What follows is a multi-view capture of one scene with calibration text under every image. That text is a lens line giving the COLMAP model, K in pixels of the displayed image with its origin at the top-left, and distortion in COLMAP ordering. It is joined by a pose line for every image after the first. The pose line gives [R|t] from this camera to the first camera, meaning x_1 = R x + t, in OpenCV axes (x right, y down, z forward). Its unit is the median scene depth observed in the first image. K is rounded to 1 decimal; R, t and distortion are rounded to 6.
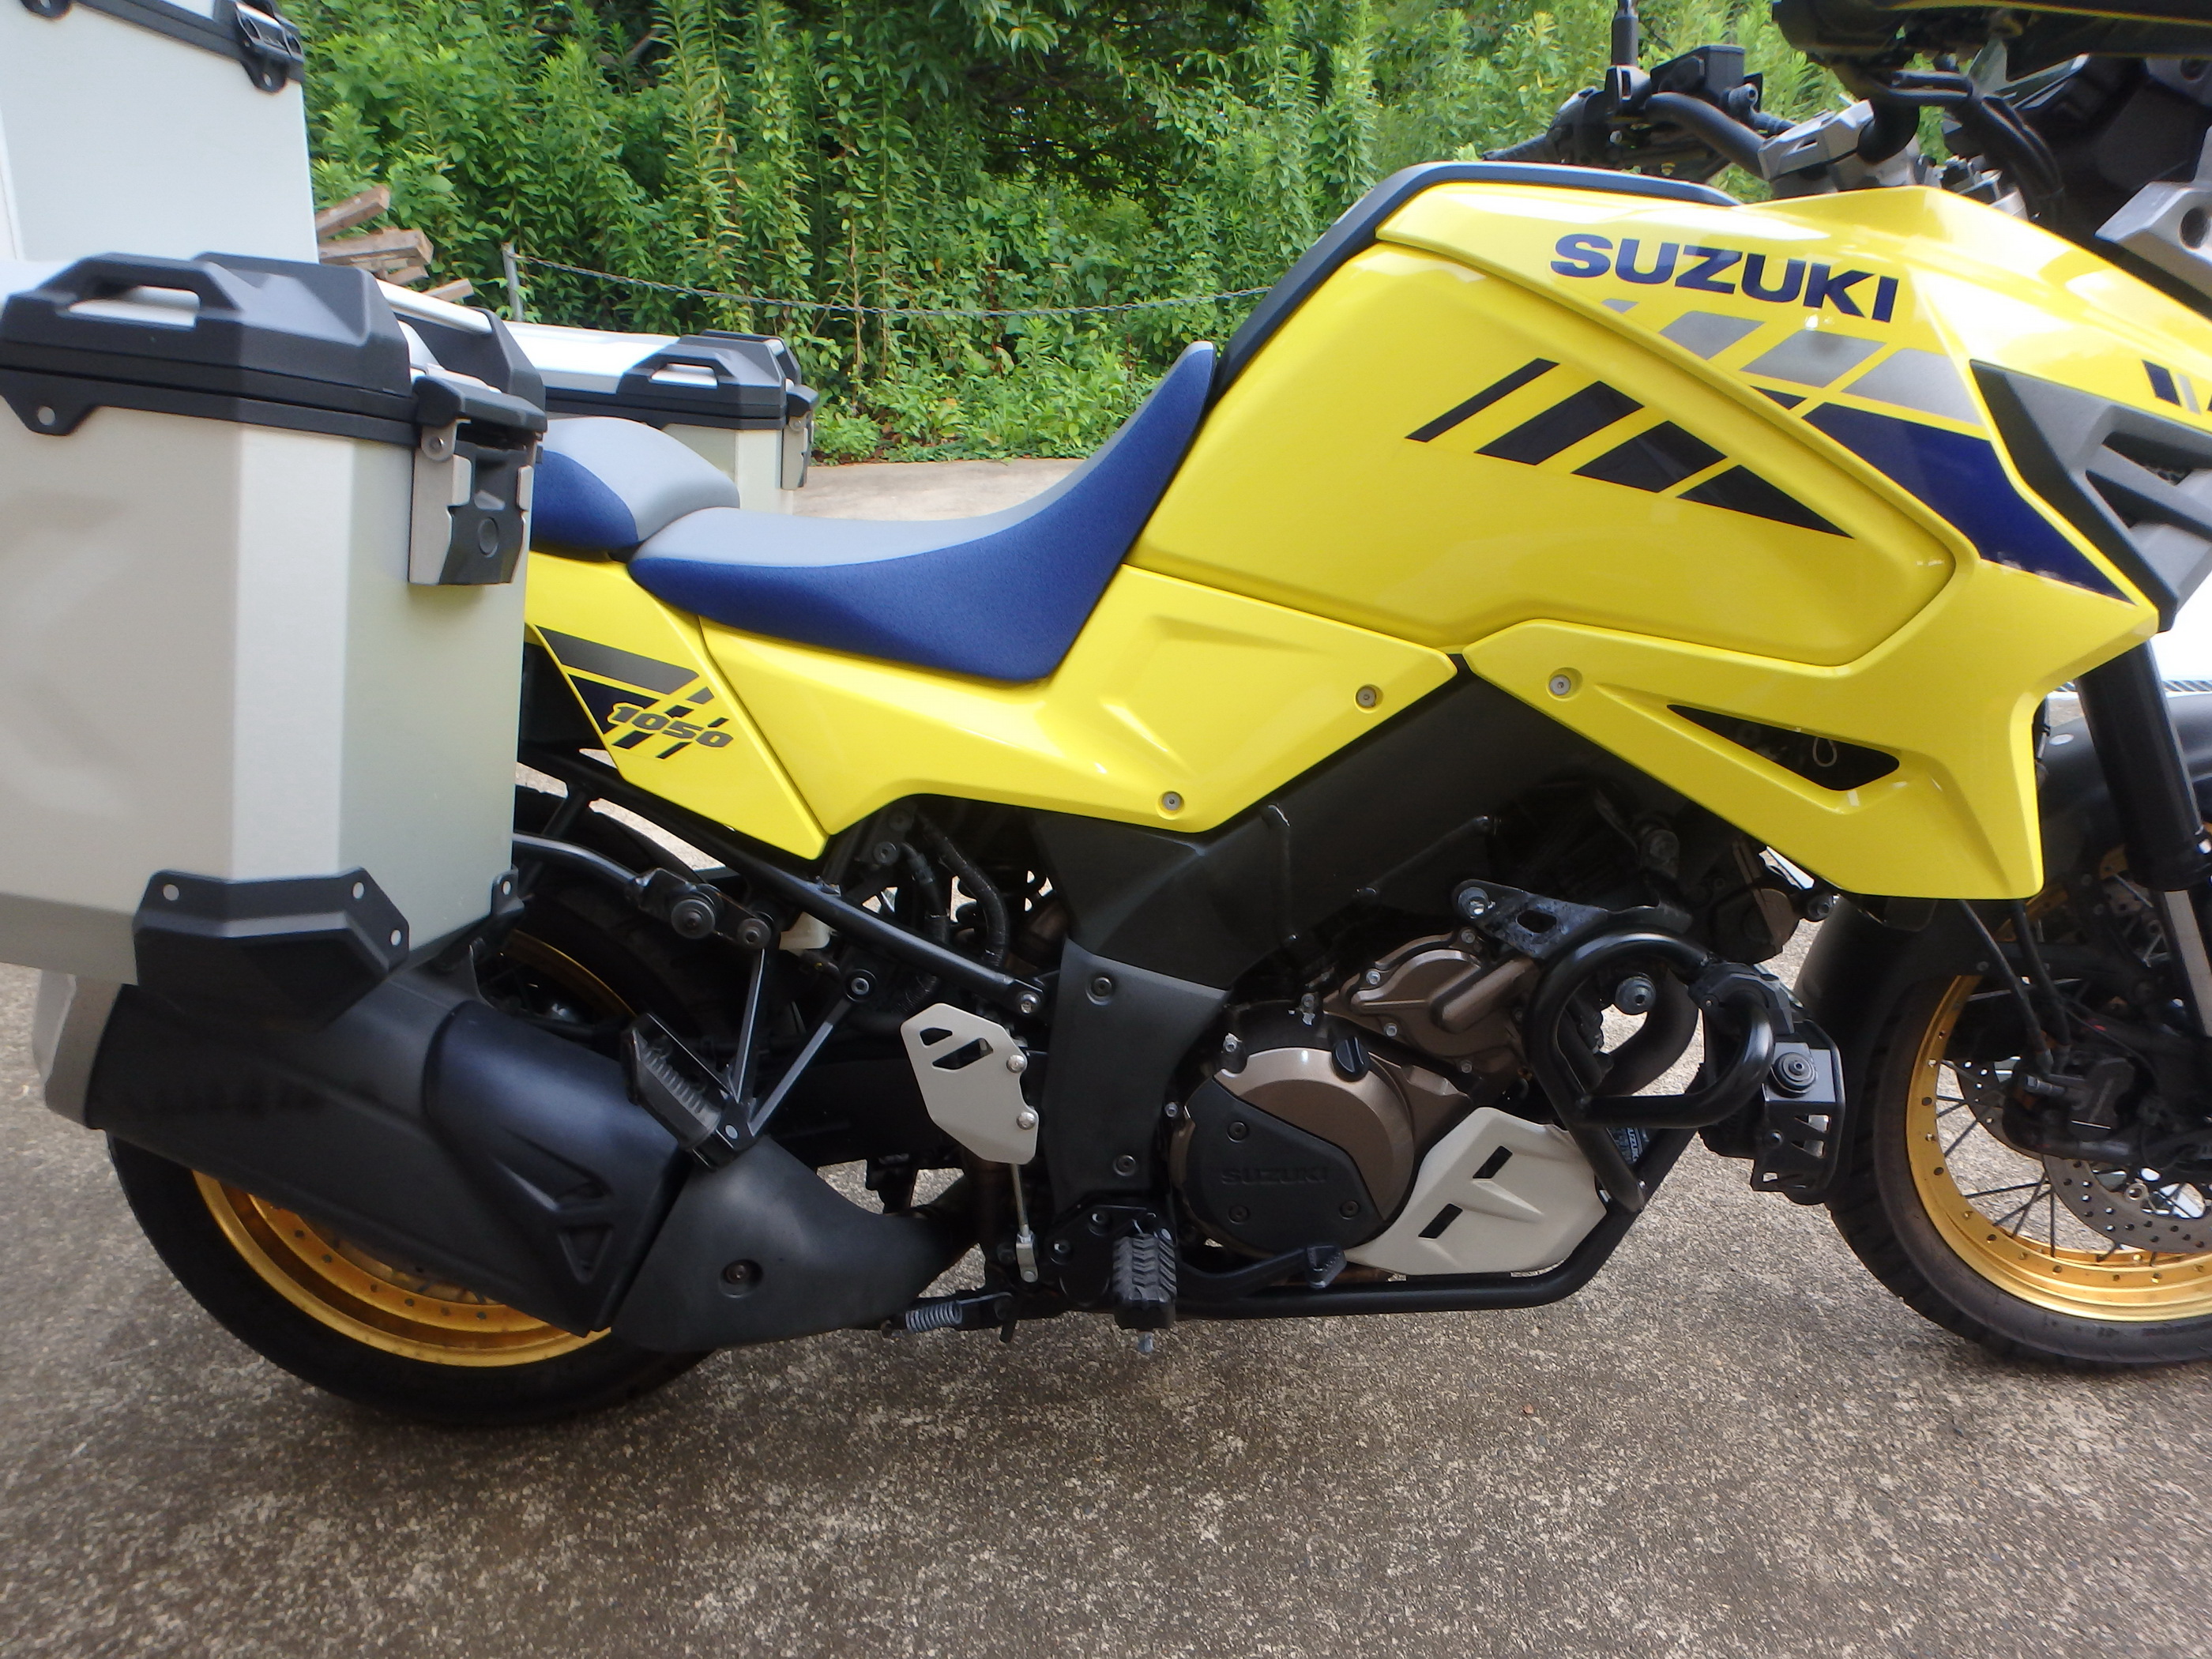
lens RADIAL K [[1390.7, 0, 1130.3], [0, 1390.7, 833.0], [0, 0, 1]] dist [-0.060618, 0.021049]
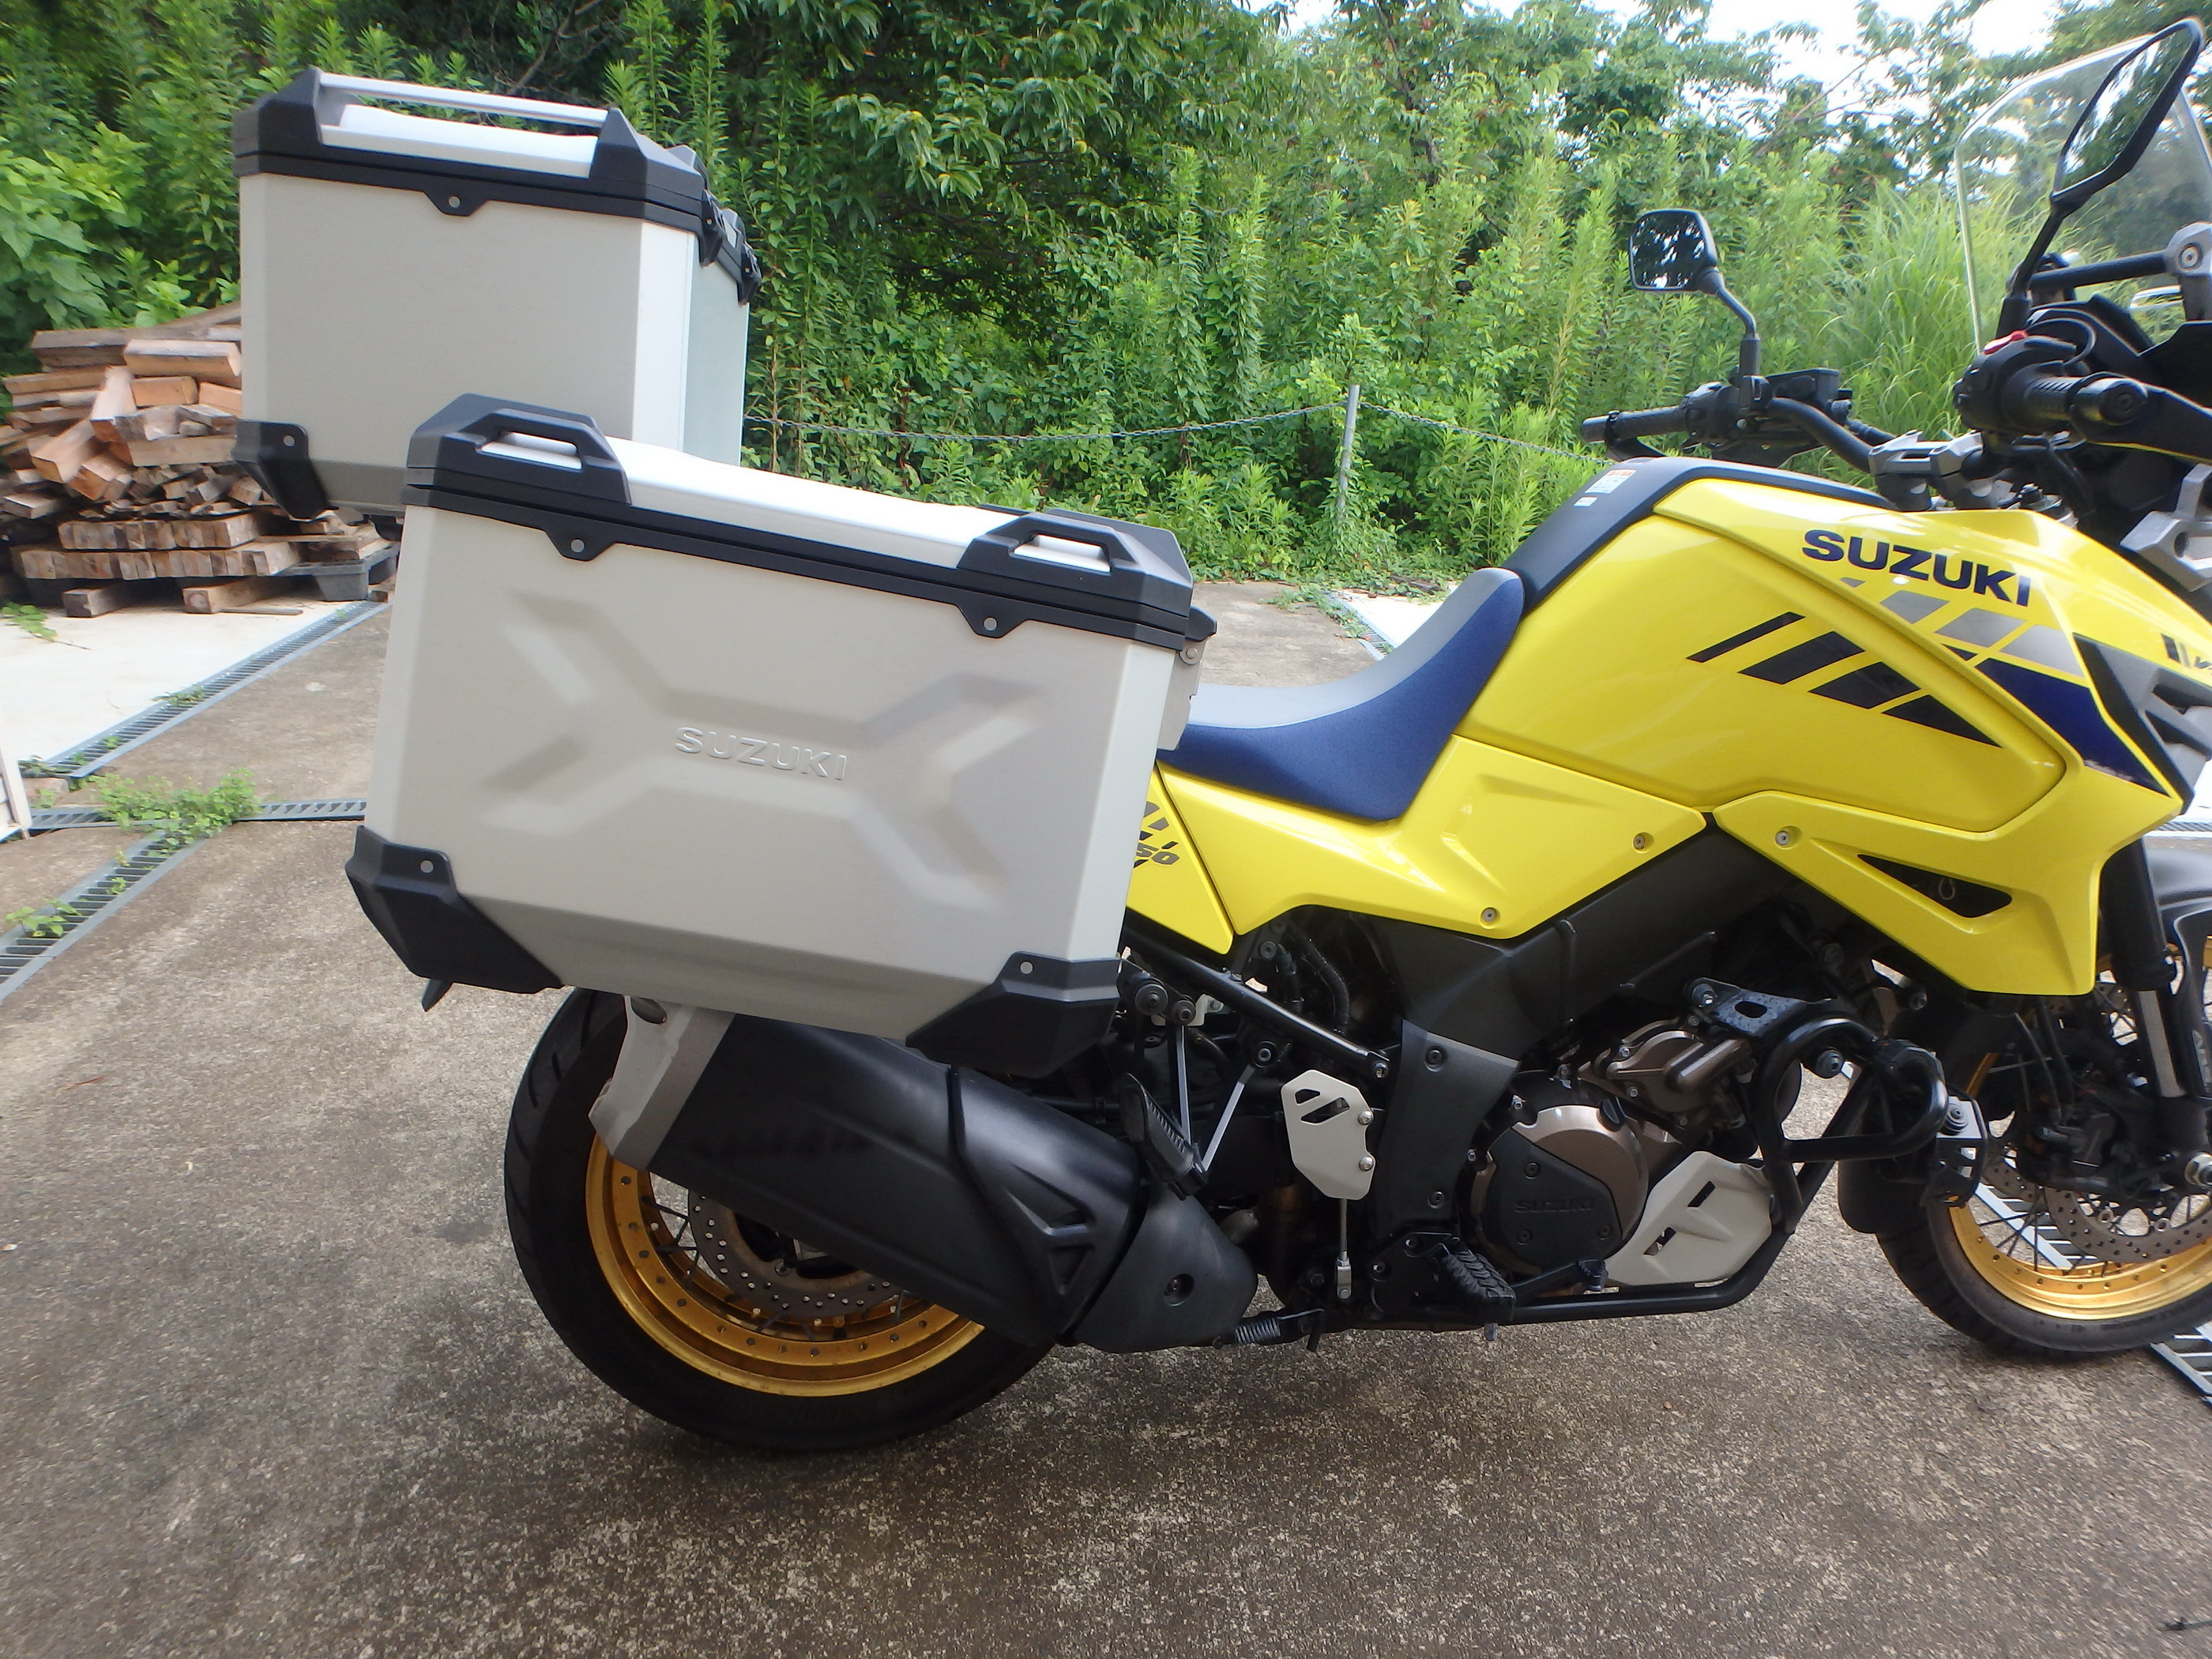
lens RADIAL K [[1391.8, 0, 1122.8], [0, 1391.8, 820.4], [0, 0, 1]] dist [-0.062245, 0.015612]
pose [[0.989769, 0.030532, 0.139374, -0.425102], [-0.019083, 0.996387, -0.082752, 0.002442], [-0.141397, 0.079246, 0.986776, -0.215866]]
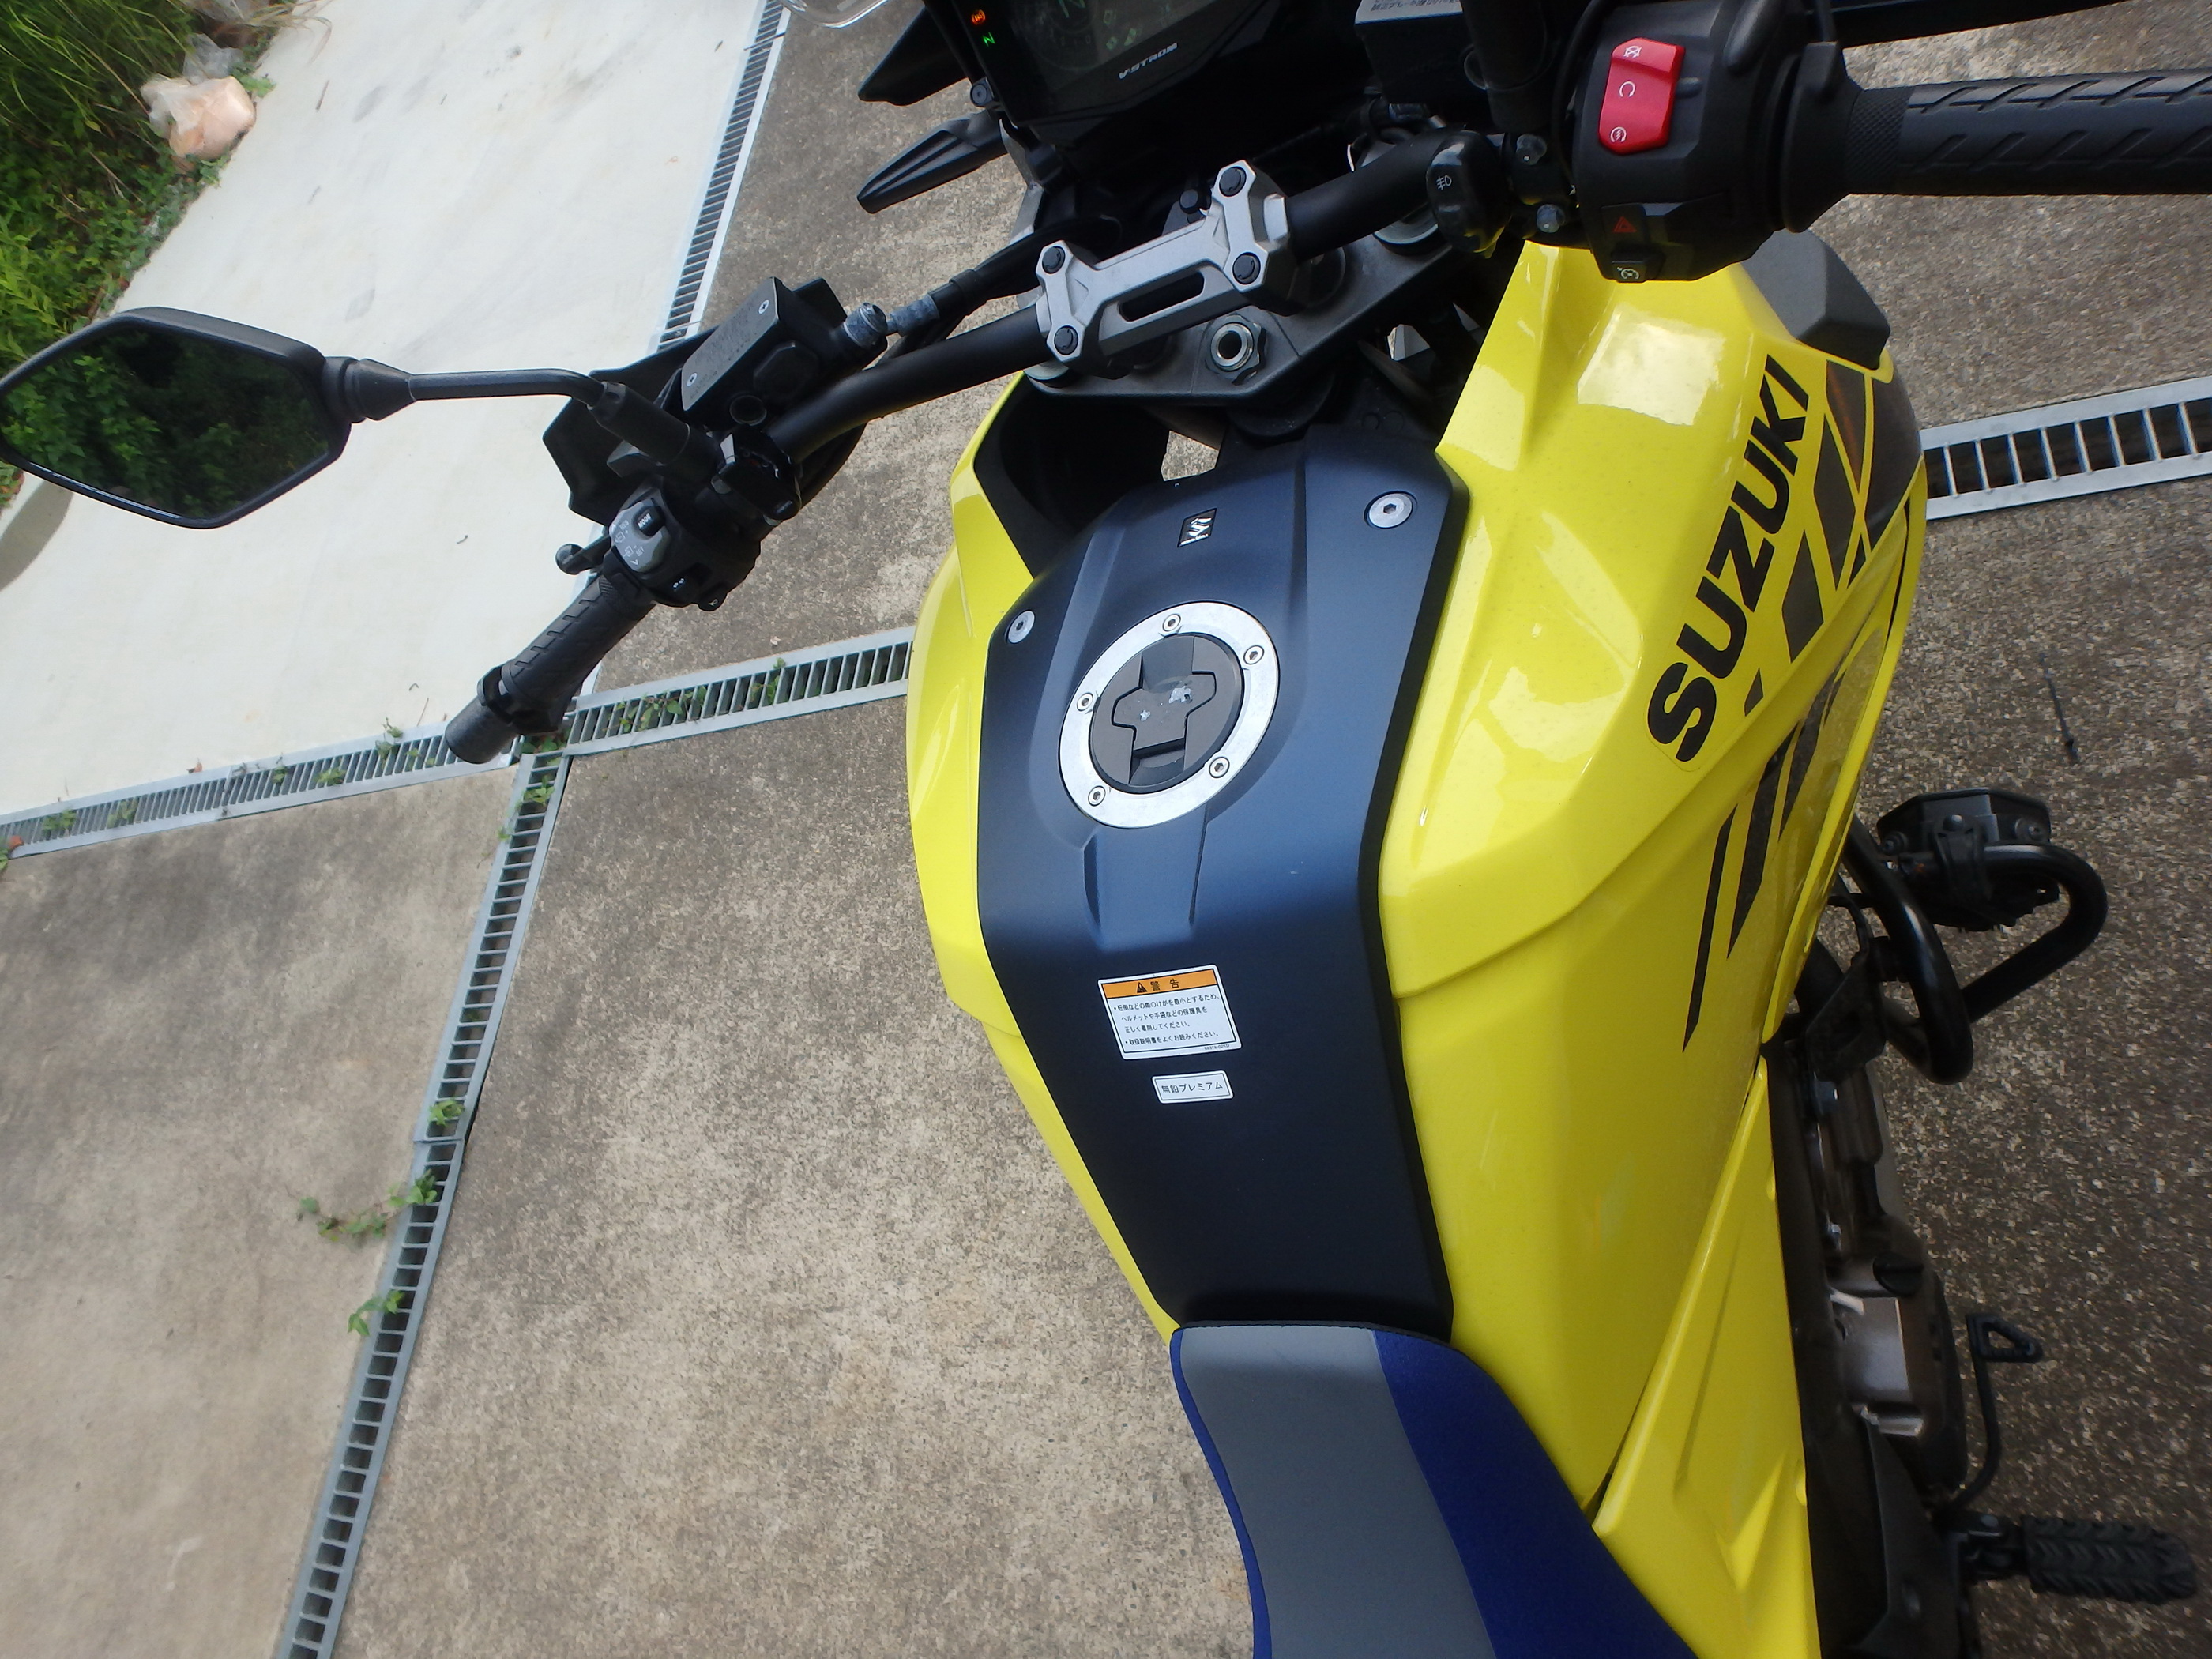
lens RADIAL K [[1371.0, 0, 1112.6], [0, 1371.0, 805.5], [0, 0, 1]] dist [-0.037681, 0.016511]
pose [[0.102504, -0.889441, 0.445407, -0.007210], [0.779428, 0.350023, 0.519592, -0.656709], [-0.618049, 0.293903, 0.729134, 0.509777]]
